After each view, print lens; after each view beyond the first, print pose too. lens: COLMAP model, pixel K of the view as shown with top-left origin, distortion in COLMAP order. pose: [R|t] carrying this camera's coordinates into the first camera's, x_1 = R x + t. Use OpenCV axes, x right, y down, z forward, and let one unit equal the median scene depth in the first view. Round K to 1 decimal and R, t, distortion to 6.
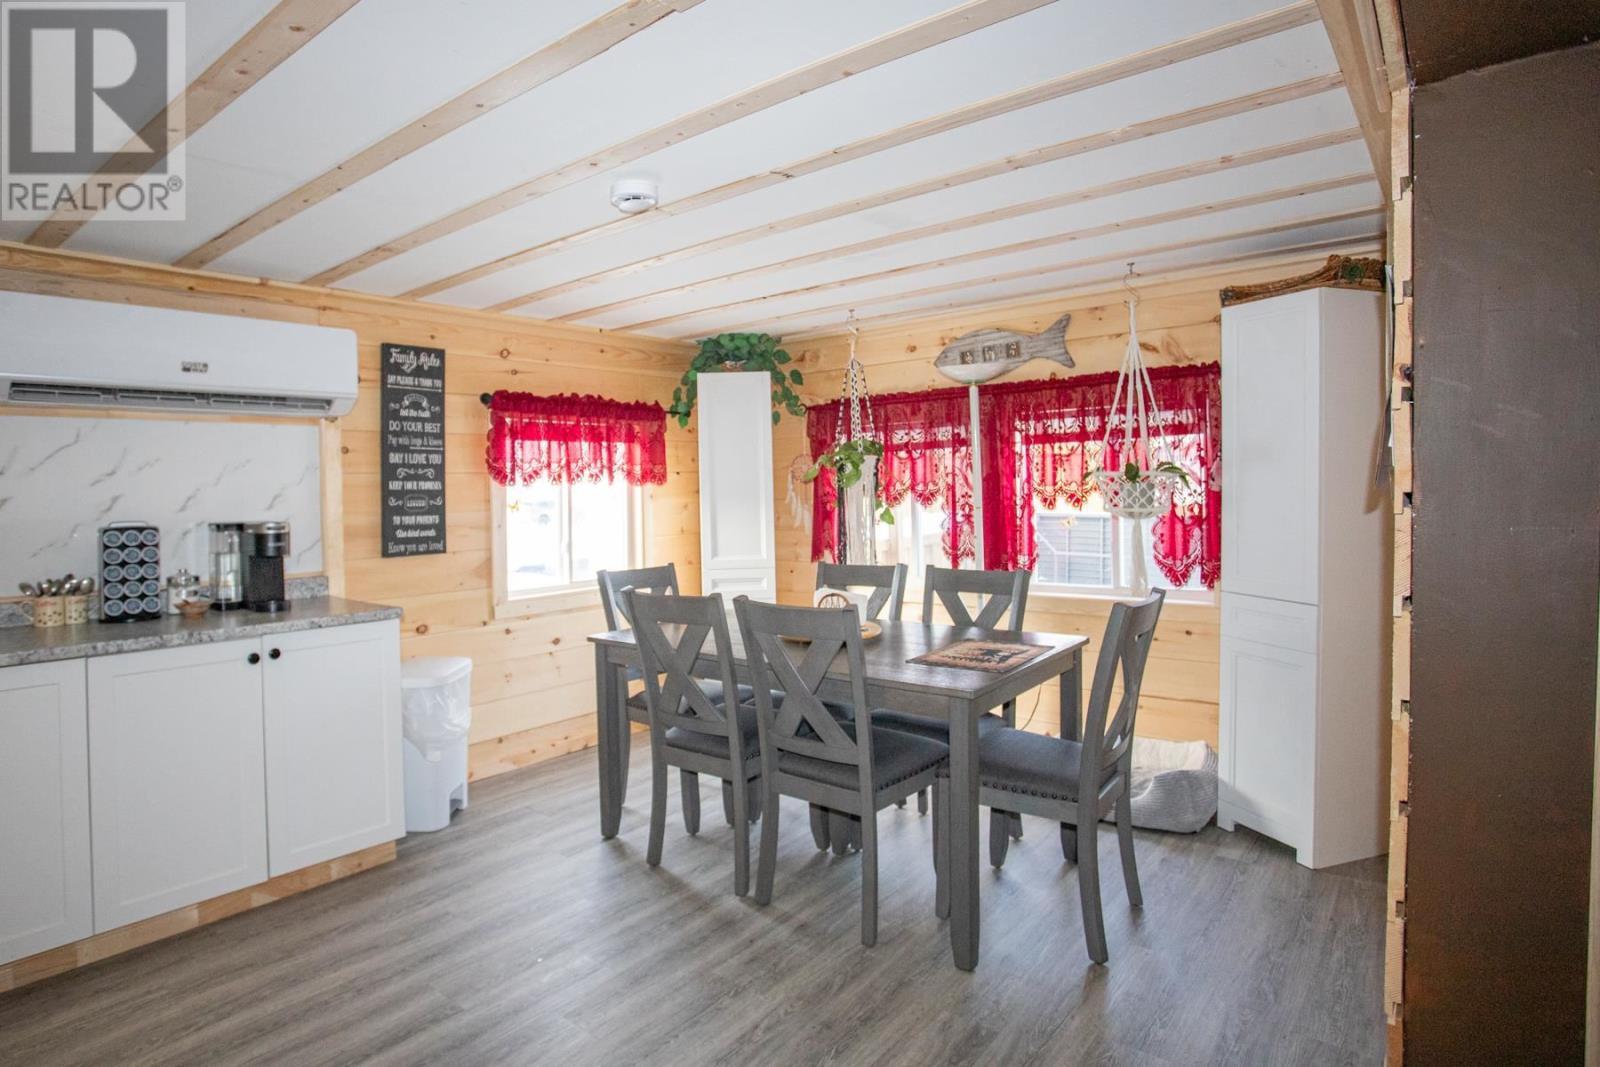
lens RADIAL K [[827.2, 0, 781.6], [0, 827.2, 529.6], [0, 0, 1]] dist [-0.075633, 0.038340]
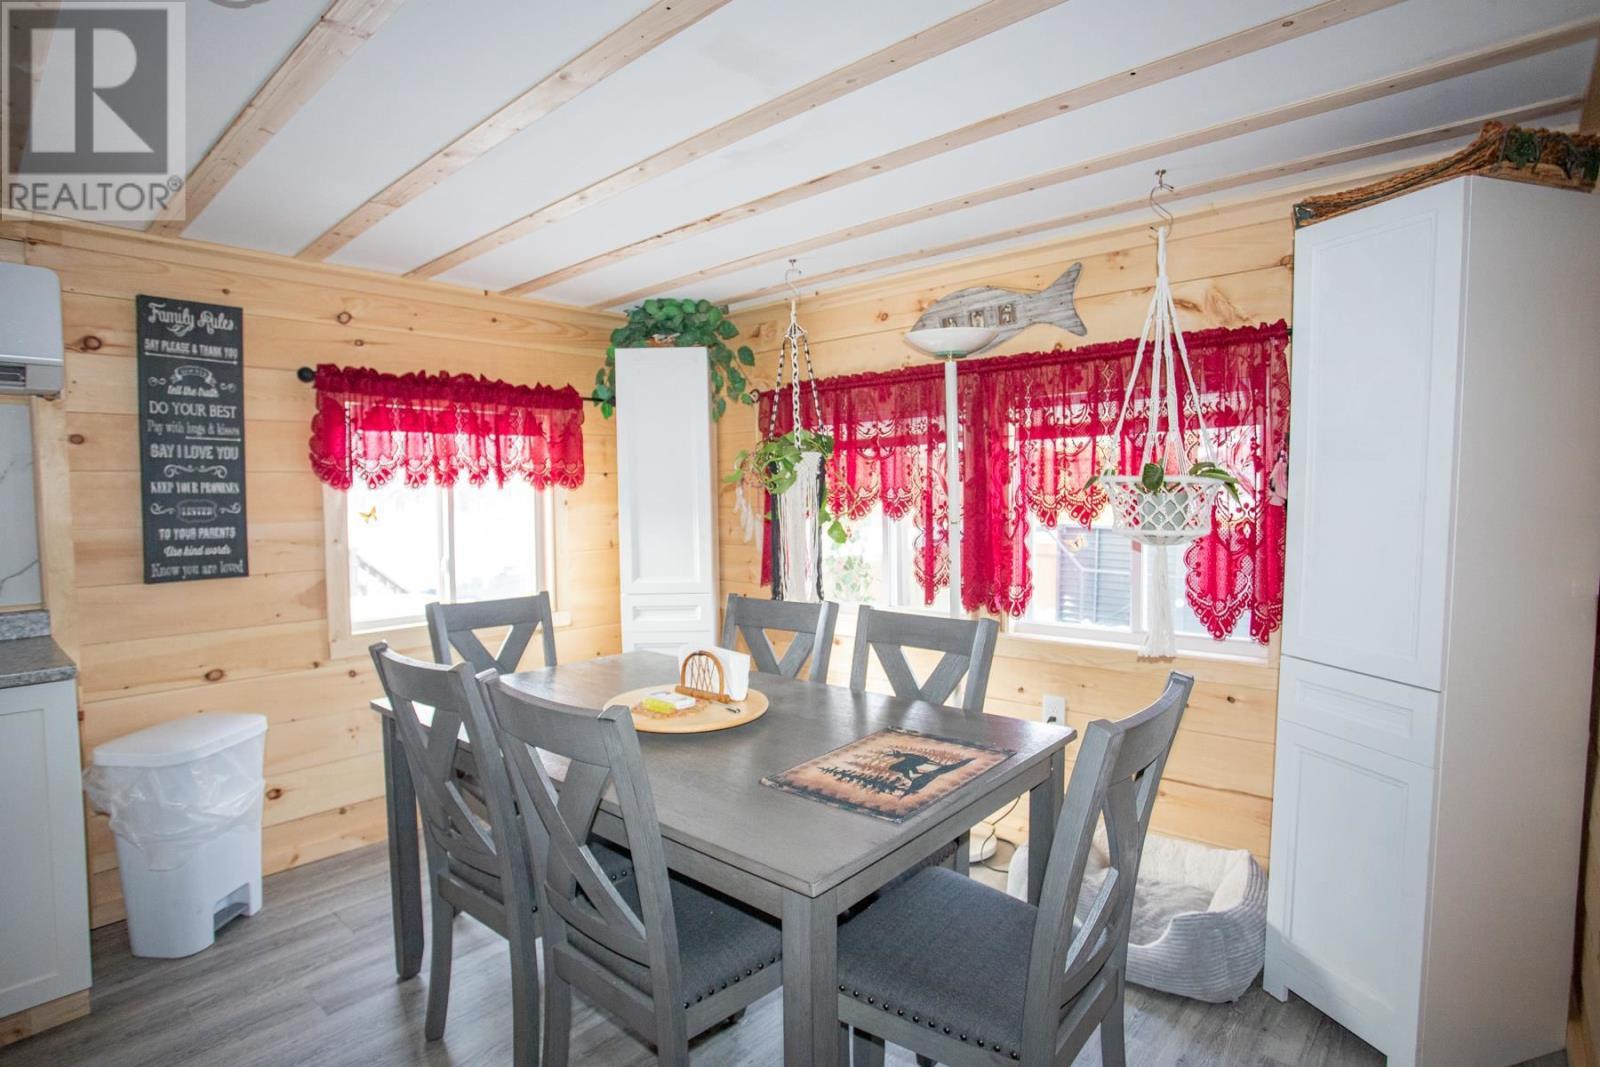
lens RADIAL K [[786.6, 0, 825.8], [0, 786.6, 562.7], [0, 0, 1]] dist [-0.070768, 0.028873]
pose [[0.999682, 0.012219, -0.022067, 0.147270], [-0.011328, 0.999133, 0.040050, -0.018790], [0.022537, -0.039788, 0.998954, 0.297344]]
